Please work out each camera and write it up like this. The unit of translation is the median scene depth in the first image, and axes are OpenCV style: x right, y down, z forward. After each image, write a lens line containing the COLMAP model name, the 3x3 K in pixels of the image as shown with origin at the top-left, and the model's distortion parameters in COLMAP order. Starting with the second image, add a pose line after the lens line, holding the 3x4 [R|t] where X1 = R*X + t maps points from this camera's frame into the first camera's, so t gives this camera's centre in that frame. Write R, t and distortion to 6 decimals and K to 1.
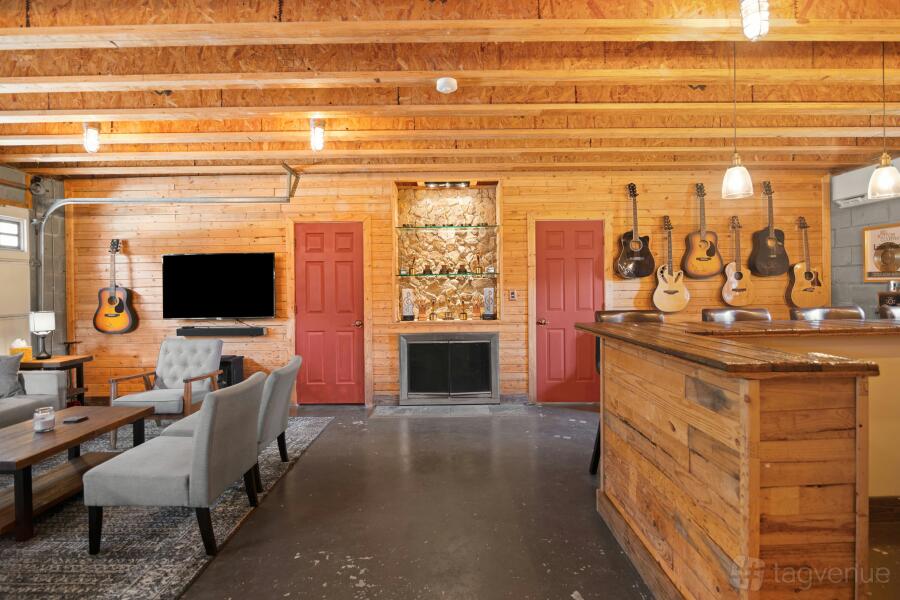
lens RADIAL K [[449.7, 0, 448.5], [0, 449.7, 291.9], [0, 0, 1]] dist [-0.016191, 0.000672]
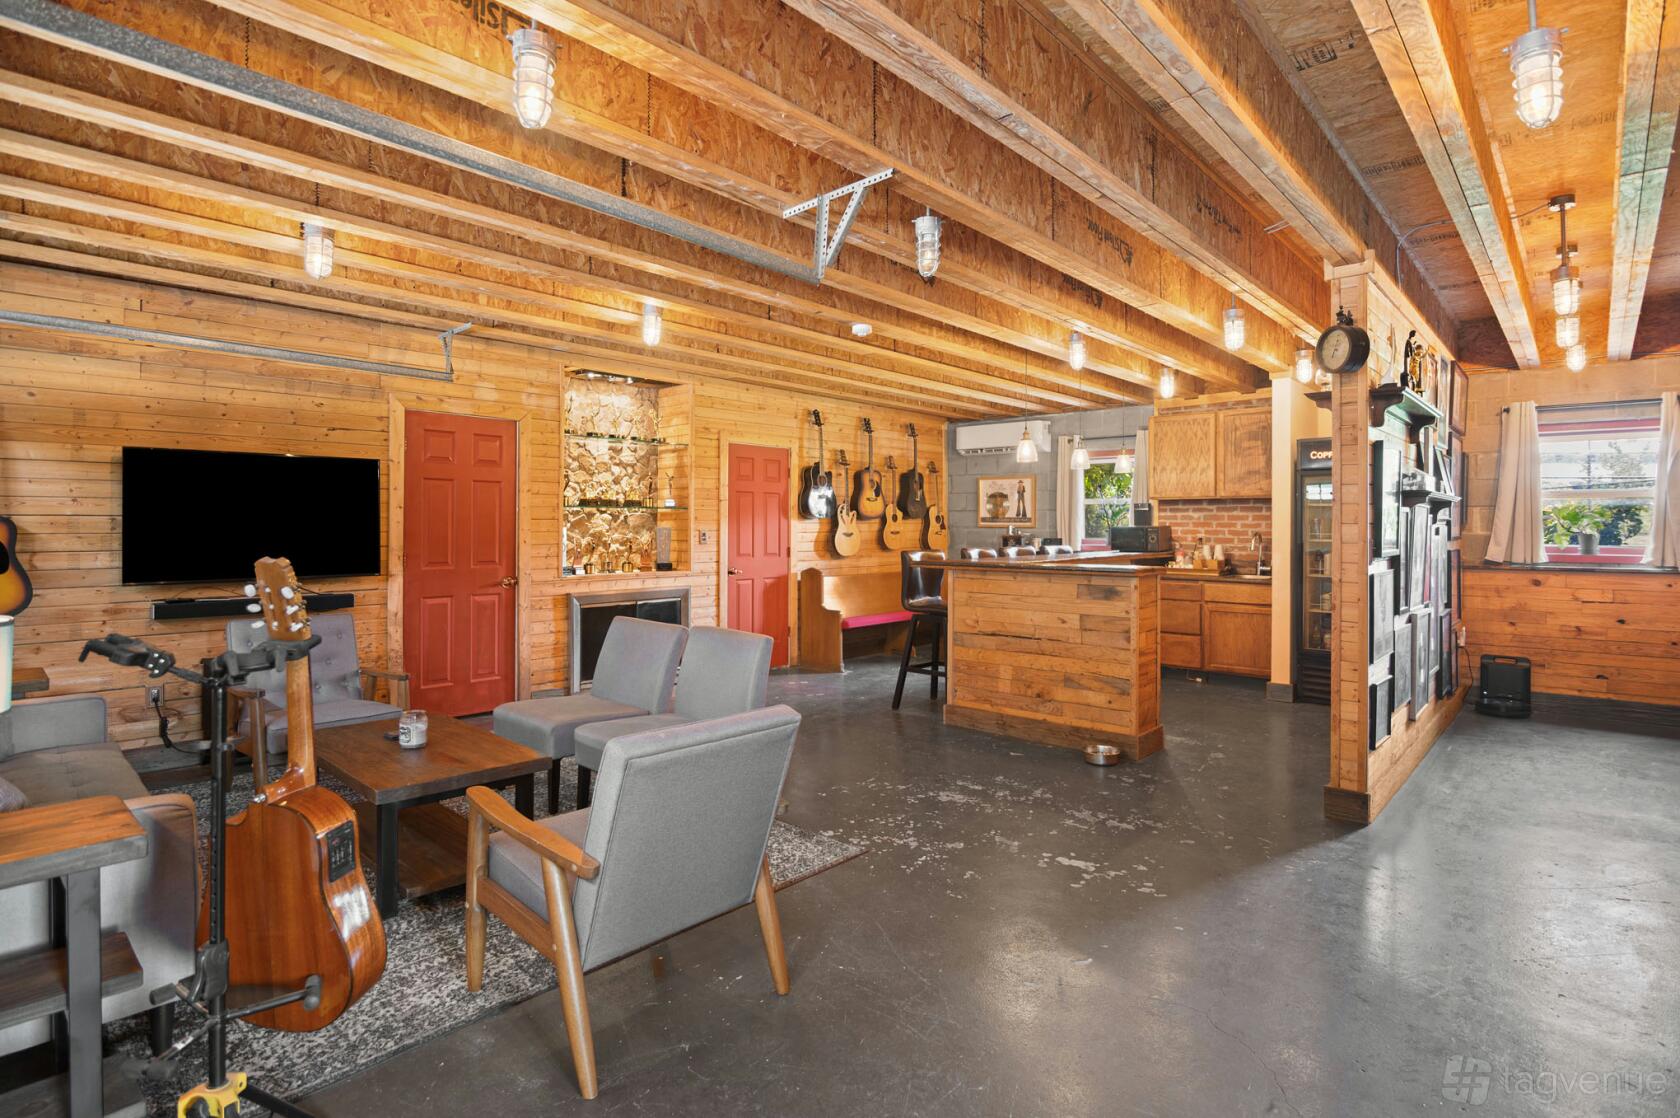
lens RADIAL K [[836.8, 0, 839.6], [0, 836.8, 527.7], [0, 0, 1]] dist [-0.022126, 0.000117]
pose [[0.672940, 0.012556, 0.739590, -0.768053], [-0.004333, 0.999906, -0.013033, 0.008649], [-0.739684, 0.005566, 0.672931, -0.130648]]
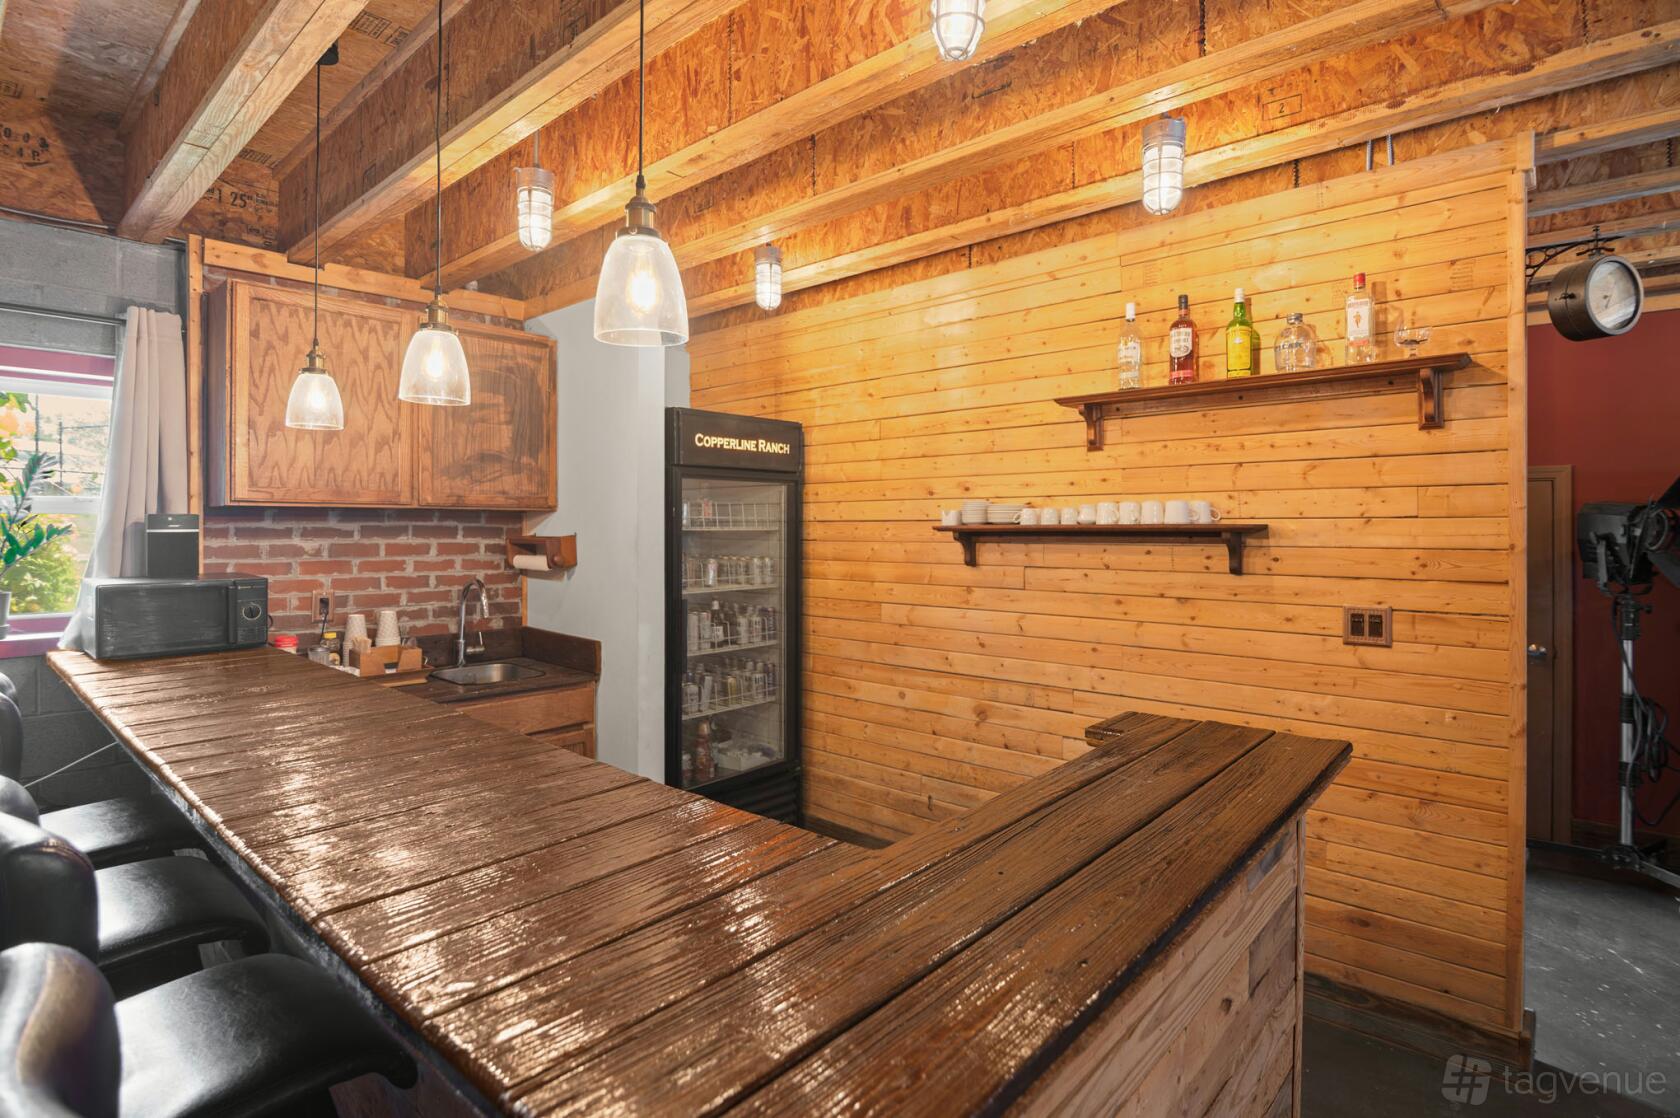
lens RADIAL K [[836.8, 0, 839.6], [0, 836.8, 527.7], [0, 0, 1]] dist [-0.022126, 0.000117]
pose [[-0.745742, 0.012058, 0.666126, 0.095748], [0.015733, 0.999876, -0.000486, -0.045117], [-0.666049, 0.010118, -0.745839, 0.639899]]
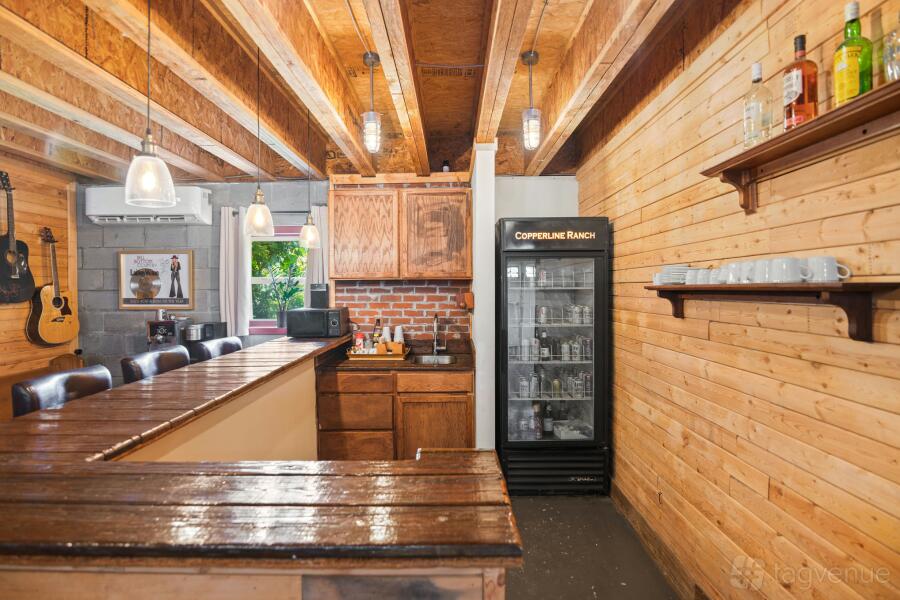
lens RADIAL K [[449.7, 0, 448.5], [0, 449.7, 291.9], [0, 0, 1]] dist [-0.016191, 0.000672]
pose [[0.013215, 0.003059, 0.999908, 0.013581], [0.015850, 0.999869, -0.003269, -0.040940], [-0.999787, 0.015892, 0.013165, 0.278896]]
